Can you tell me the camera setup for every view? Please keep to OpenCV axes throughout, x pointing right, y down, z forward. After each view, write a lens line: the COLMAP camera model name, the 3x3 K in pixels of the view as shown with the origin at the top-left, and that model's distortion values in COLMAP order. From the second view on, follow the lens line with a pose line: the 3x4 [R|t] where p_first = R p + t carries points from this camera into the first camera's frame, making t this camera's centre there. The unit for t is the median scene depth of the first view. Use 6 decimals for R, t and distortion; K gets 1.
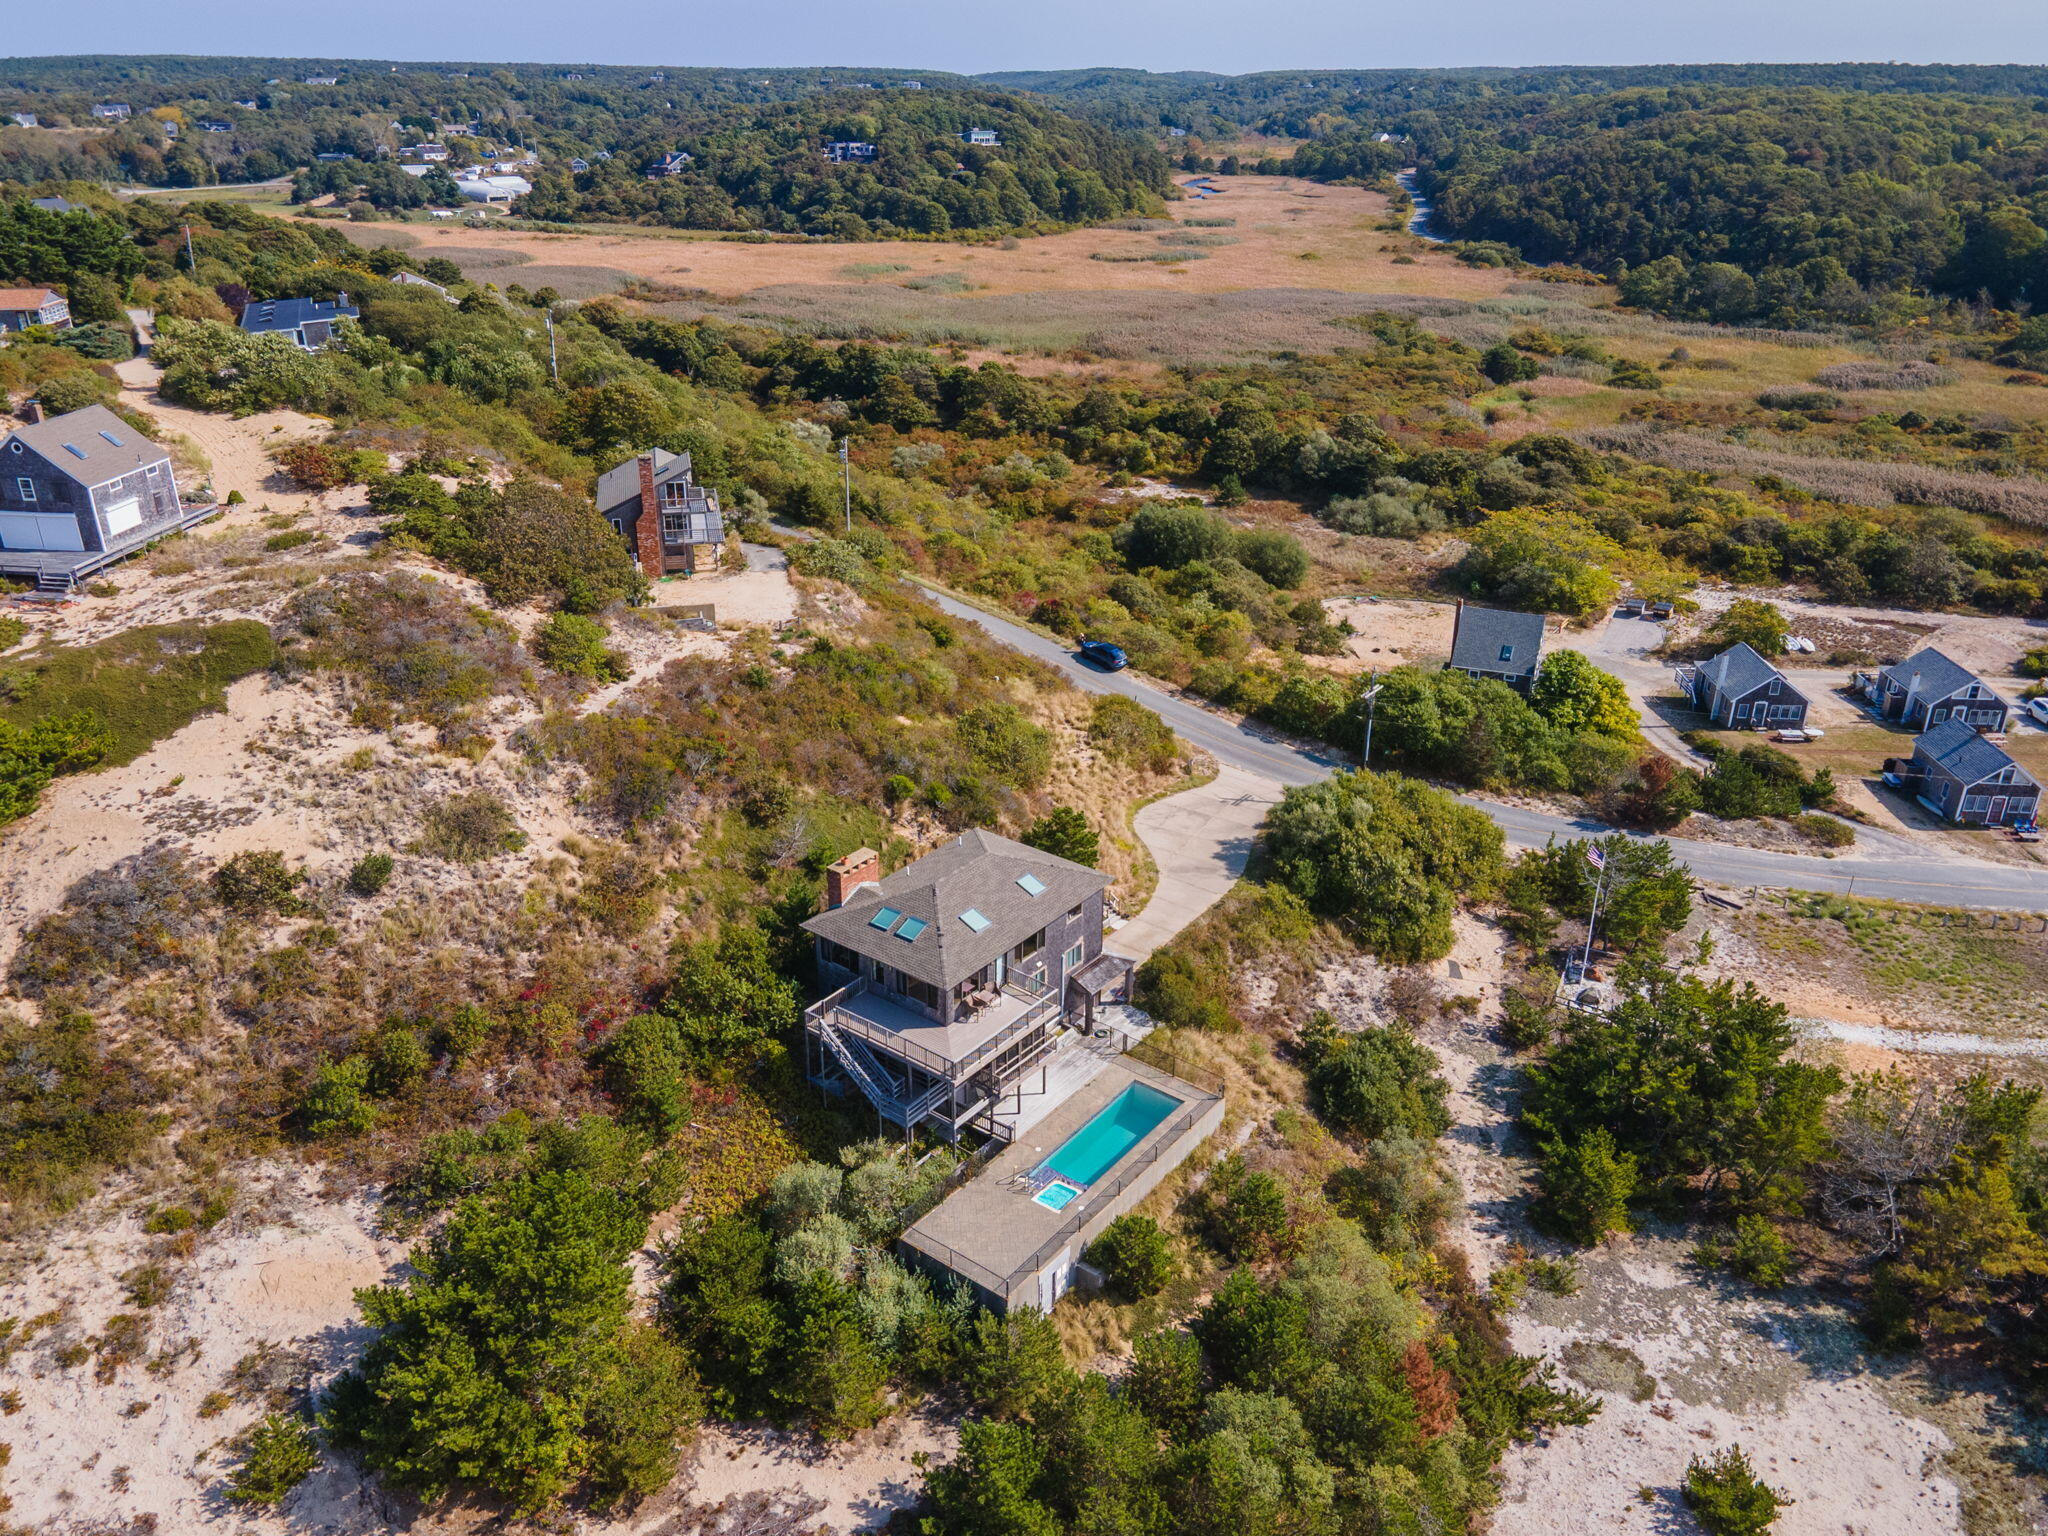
lens RADIAL K [[1529.2, 0, 1012.5], [0, 1529.2, 758.6], [0, 0, 1]] dist [0.030045, 0.006352]
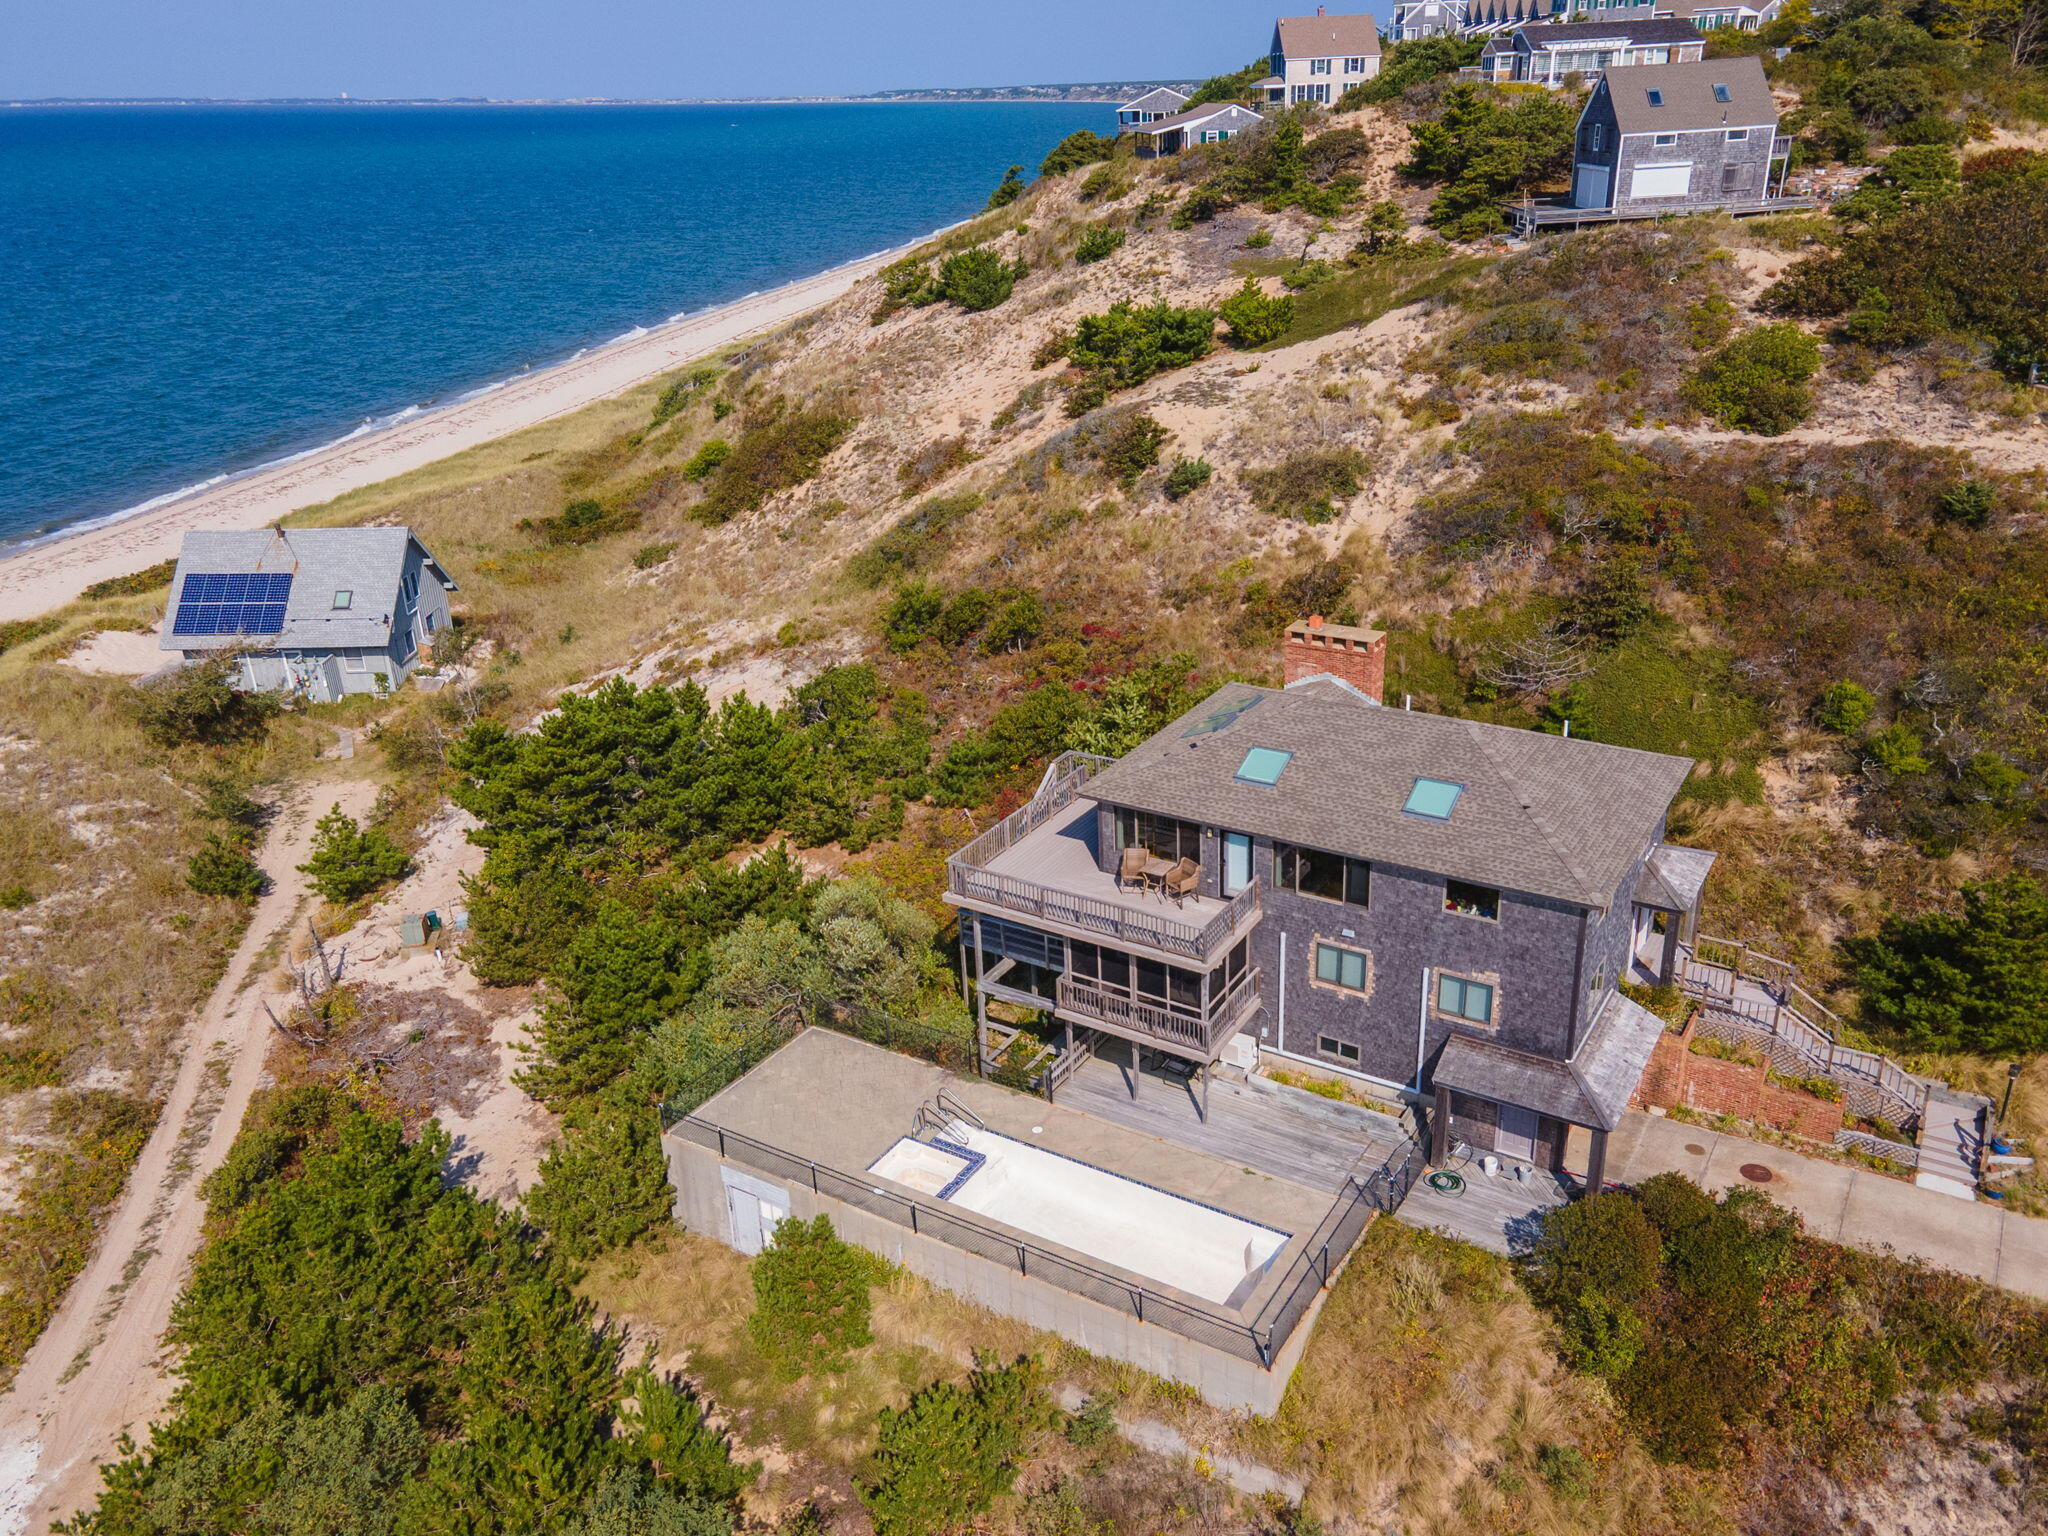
lens RADIAL K [[1593.5, 0, 1080.2], [0, 1593.5, 778.9], [0, 0, 1]] dist [0.019653, 0.075663]
pose [[0.125677, 0.390271, -0.912082, 0.317463], [-0.374179, 0.870118, 0.320756, -0.029889], [0.918801, 0.300971, 0.255385, 0.530075]]
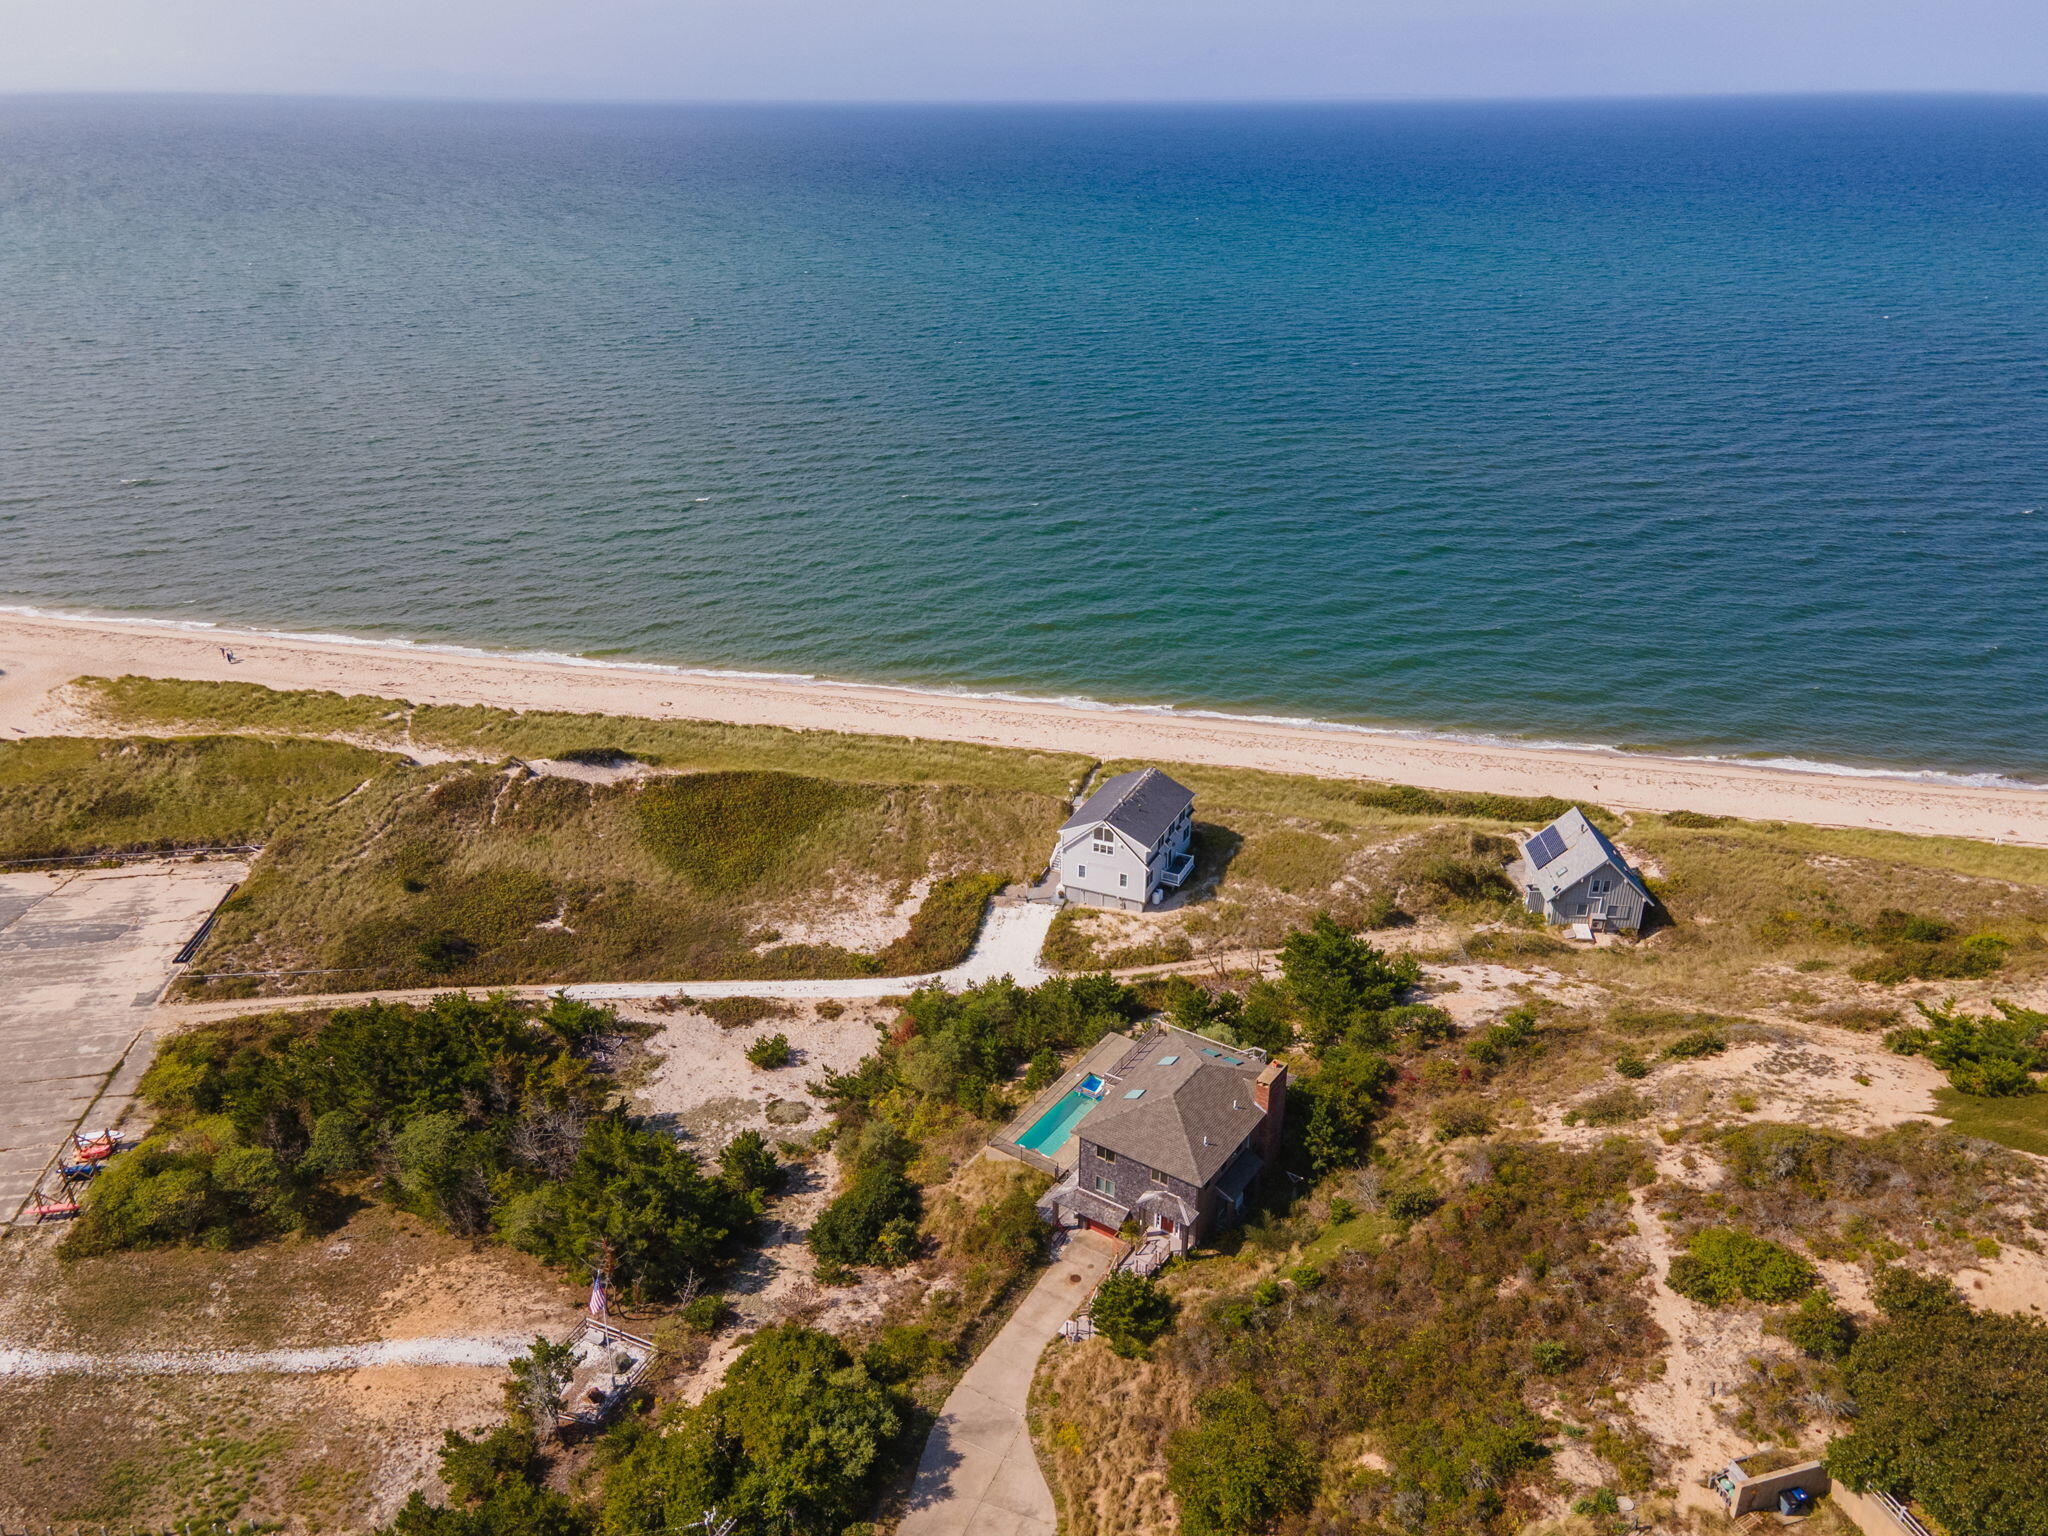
lens RADIAL K [[1529.2, 0, 1012.5], [0, 1529.2, 758.6], [0, 0, 1]] dist [0.030045, 0.006352]
pose [[-0.997993, 0.025254, -0.058069, 0.127082], [-0.025573, 0.678178, 0.734453, -0.735065], [0.057929, 0.734464, -0.676171, 1.151851]]
